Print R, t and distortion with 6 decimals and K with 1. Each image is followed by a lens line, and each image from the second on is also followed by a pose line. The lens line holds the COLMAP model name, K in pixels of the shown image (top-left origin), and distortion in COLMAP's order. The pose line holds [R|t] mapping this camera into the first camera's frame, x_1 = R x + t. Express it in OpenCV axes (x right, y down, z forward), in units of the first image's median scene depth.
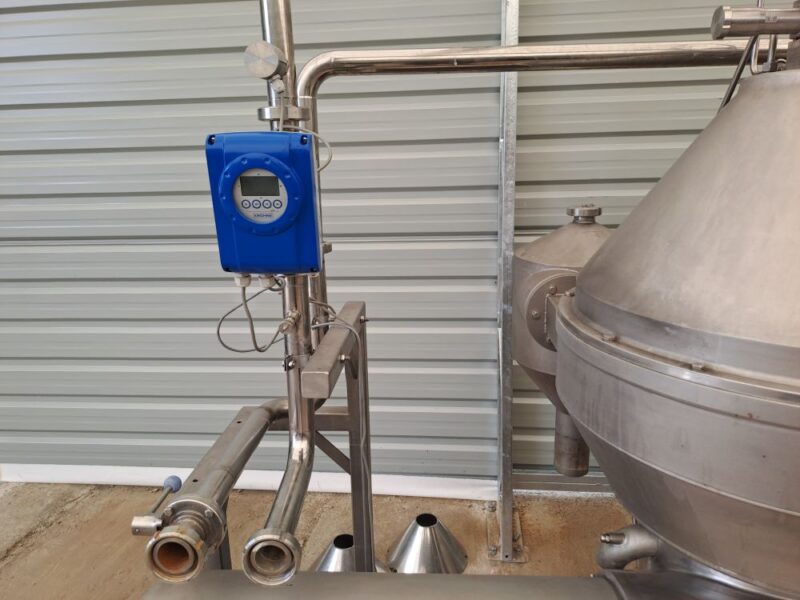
lens RADIAL K [[590.3, 0, 396.6], [0, 590.3, 296.5], [0, 0, 1]] dist [0.078609, -0.102117]
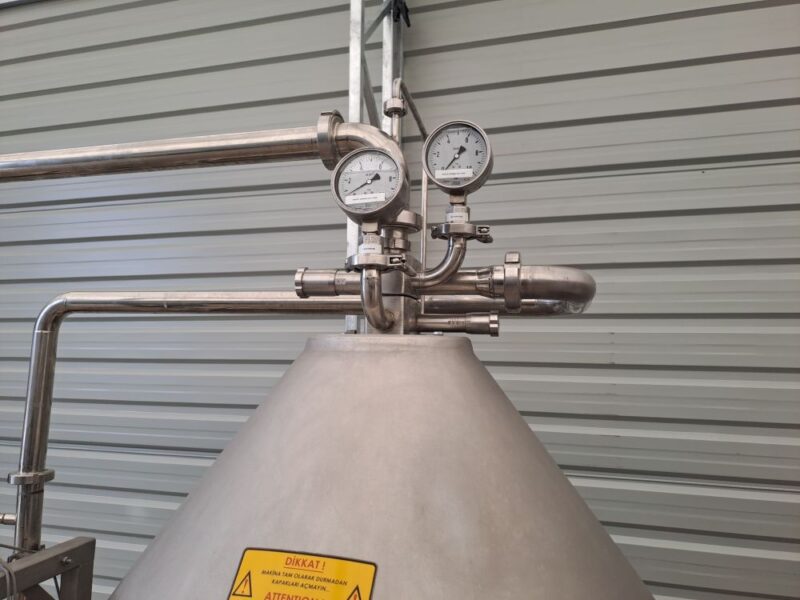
lens RADIAL K [[590.1, 0, 390.2], [0, 590.1, 293.9], [0, 0, 1]] dist [0.035022, -0.006323]
pose [[0.981634, 0.021994, -0.189503, 0.827501], [-0.083254, 0.943140, -0.321801, -0.127622], [0.171650, 0.331668, 0.927649, 0.108408]]
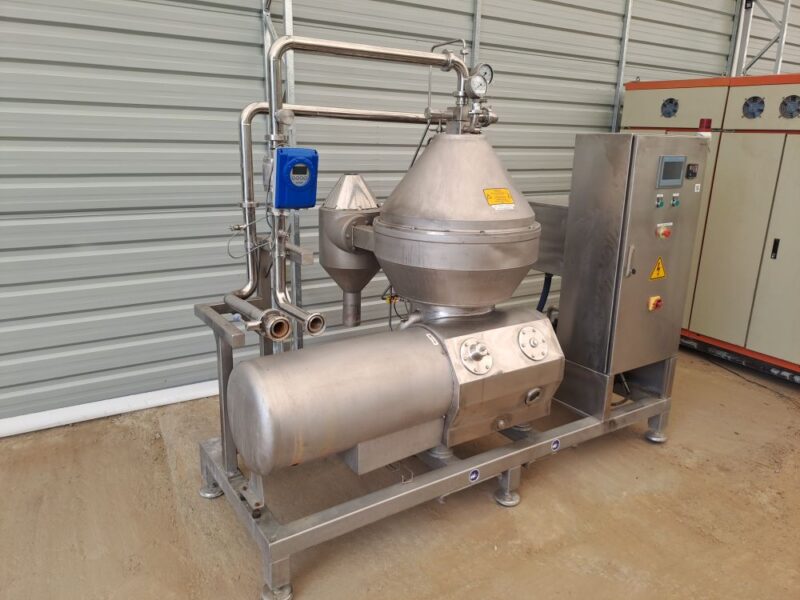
lens RADIAL K [[590.5, 0, 402.4], [0, 590.5, 296.3], [0, 0, 1]] dist [0.042438, -0.006724]
pose [[0.784889, -0.115034, 0.608865, -1.242378], [0.106405, 0.993042, 0.050450, 0.214906], [-0.610432, 0.025188, 0.791668, -1.009093]]
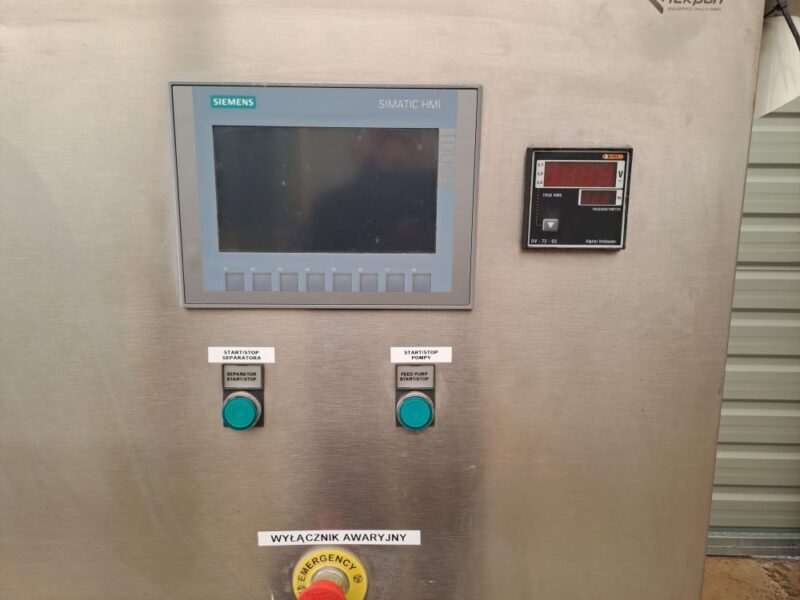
lens RADIAL K [[590.3, 0, 396.6], [0, 590.3, 296.5], [0, 0, 1]] dist [0.078609, -0.102117]
pose [[0.994958, 0.017911, 0.098677, 1.576779], [-0.011415, 0.997754, -0.066012, -0.001934], [-0.099637, 0.064553, 0.992928, 0.041568]]
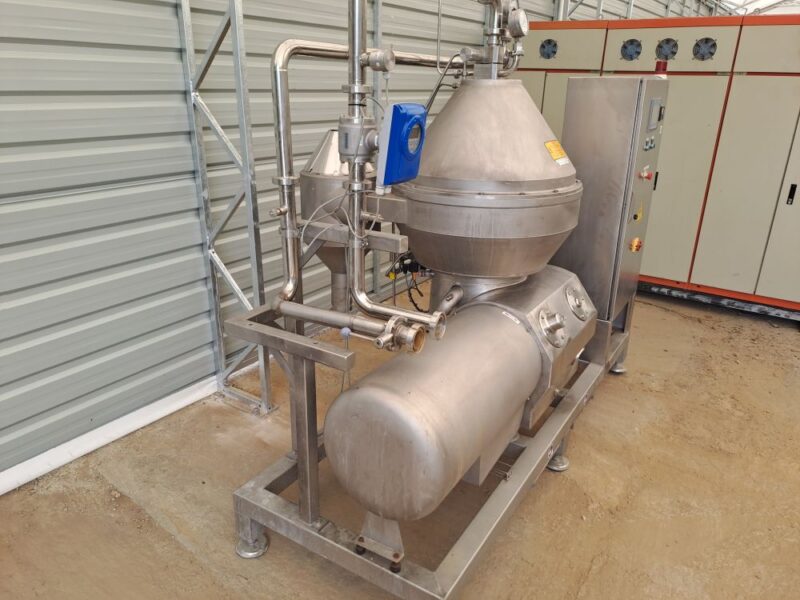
lens RADIAL K [[590.1, 0, 390.2], [0, 590.1, 293.9], [0, 0, 1]] dist [0.035022, -0.006323]
pose [[0.477810, -0.264341, 0.837748, -1.695227], [0.189466, 0.962217, 0.195553, -0.066580], [-0.857788, 0.065287, 0.509841, 0.127337]]
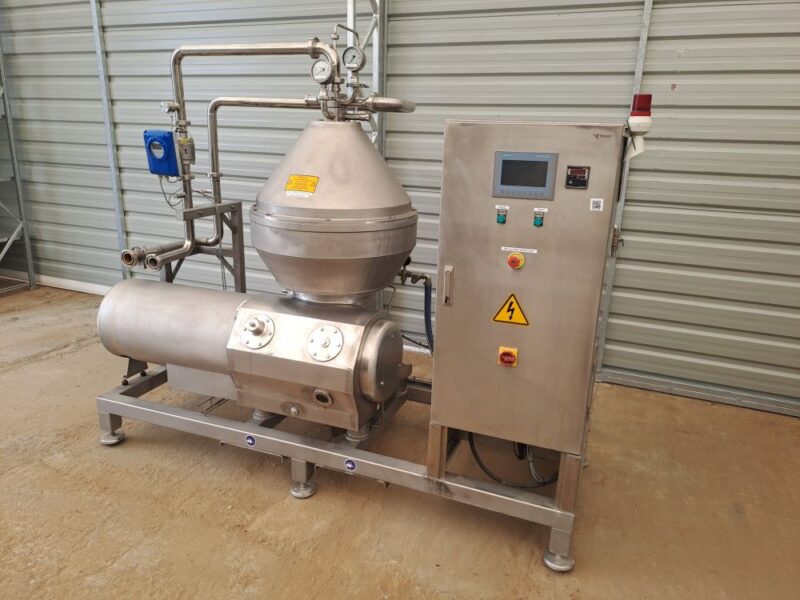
lens RADIAL K [[587.8, 0, 400.0], [0, 587.8, 300.0], [0, 0, 1]] dist [0.082271, -0.112877]
pose [[0.955208, 0.132359, -0.264686, 1.751523], [-0.118107, 0.990592, 0.069126, 0.229658], [0.271345, -0.034768, 0.961854, -1.573281]]
